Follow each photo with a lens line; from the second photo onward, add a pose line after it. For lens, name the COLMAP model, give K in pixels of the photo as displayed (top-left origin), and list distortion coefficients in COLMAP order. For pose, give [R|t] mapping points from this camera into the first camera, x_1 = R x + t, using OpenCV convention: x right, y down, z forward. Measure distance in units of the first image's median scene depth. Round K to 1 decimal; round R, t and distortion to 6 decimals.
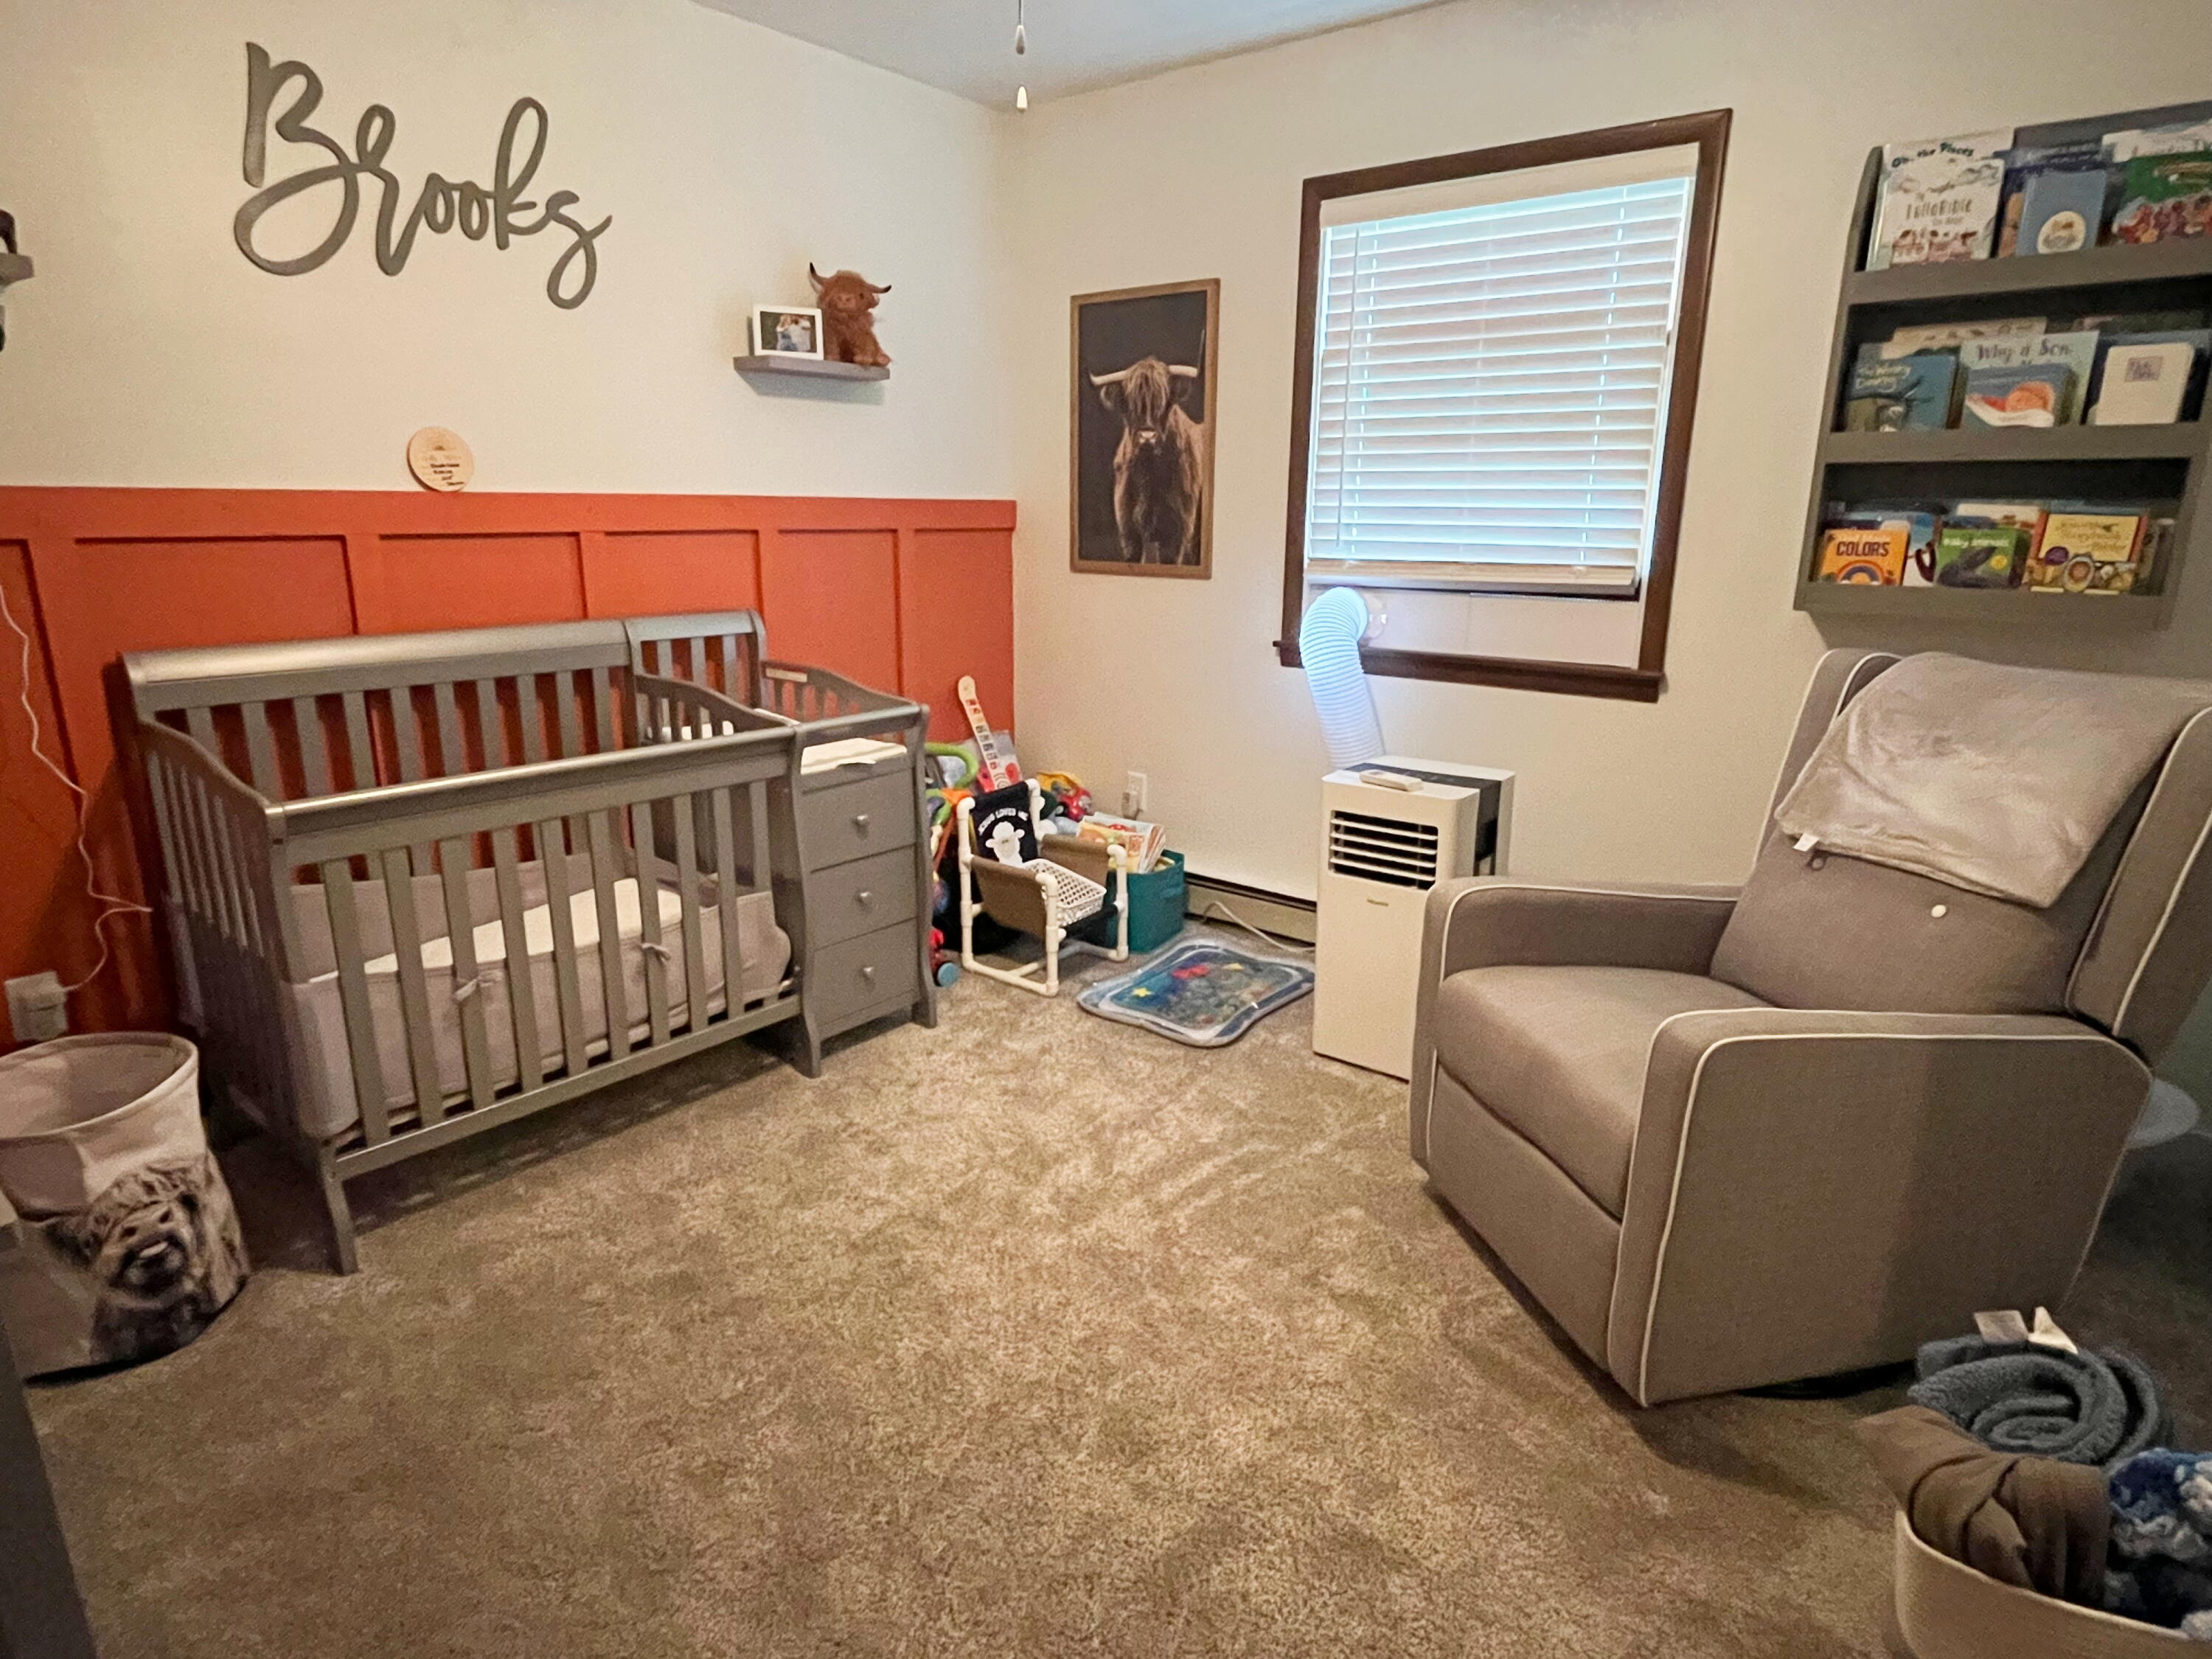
lens RADIAL K [[1235.5, 0, 1106.0], [0, 1235.5, 829.5], [0, 0, 1]] dist [0.002430, -0.001229]
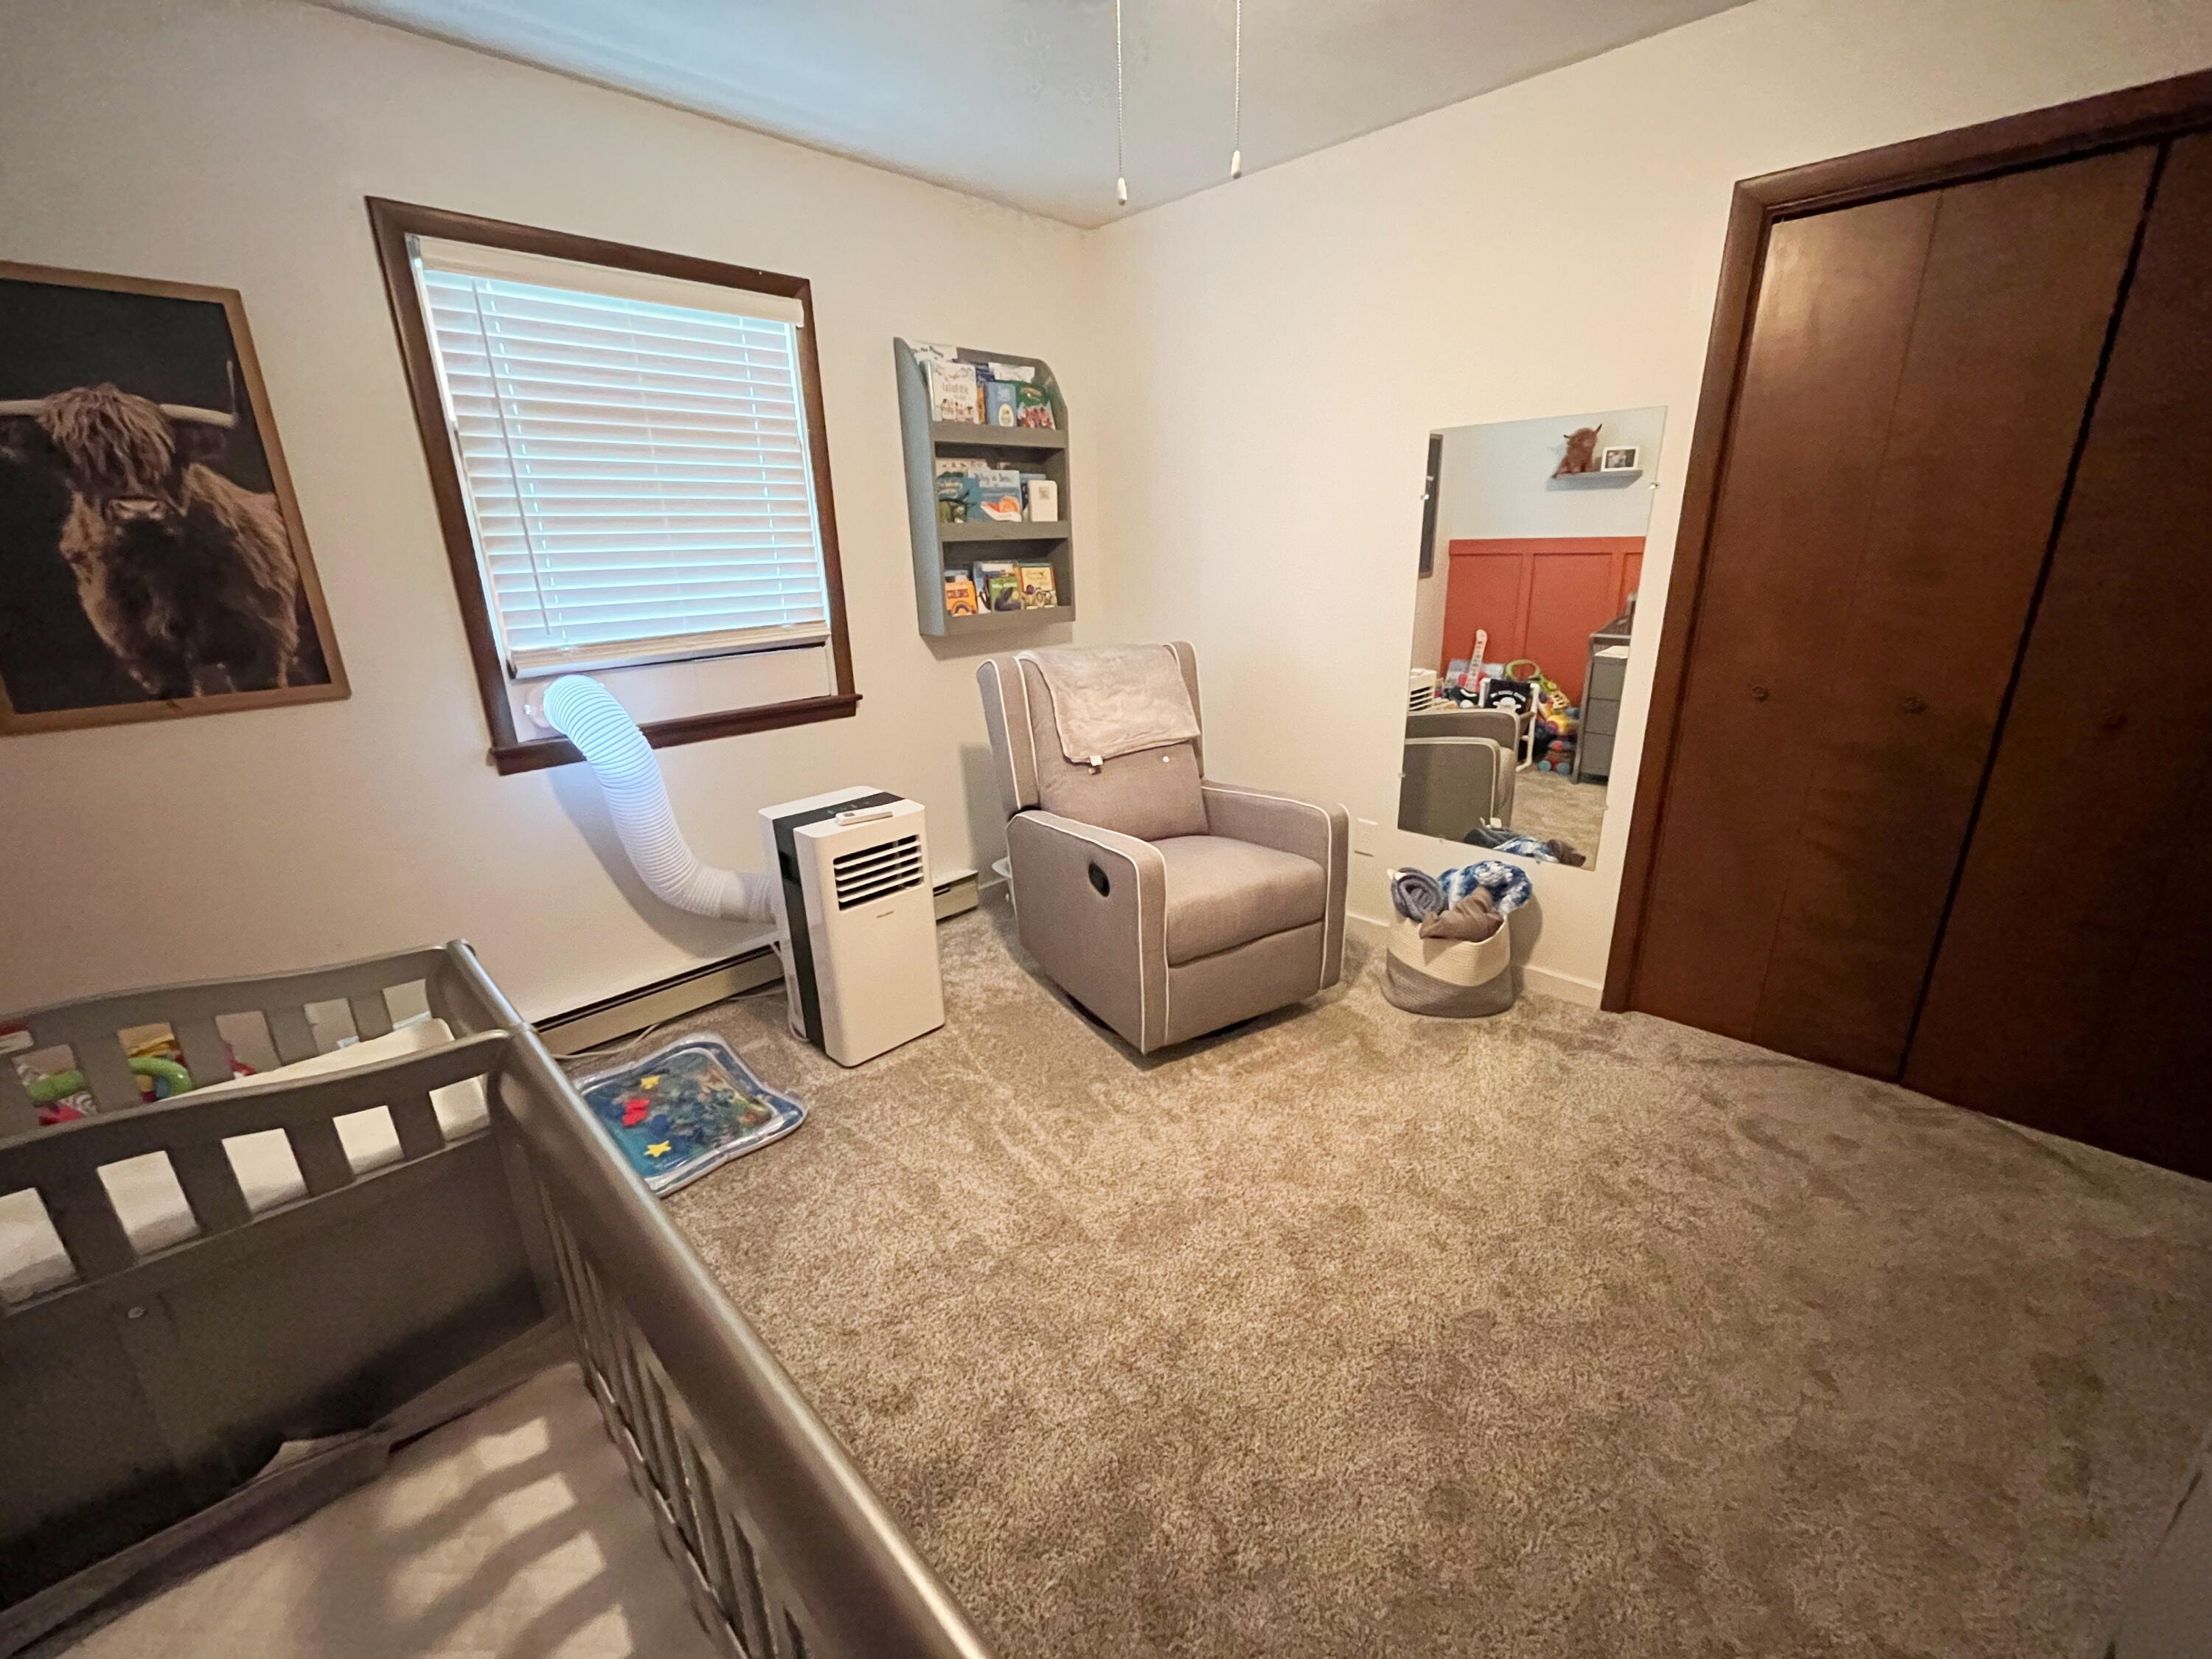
lens RADIAL K [[902.4, 0, 1103.3], [0, 902.4, 833.7], [0, 0, 1]] dist [-0.001507, -0.000327]
pose [[0.113847, -0.319848, 0.940604, -0.513093], [0.278881, 0.918983, 0.278741, -0.182929], [-0.953554, 0.230583, 0.193823, 0.559892]]
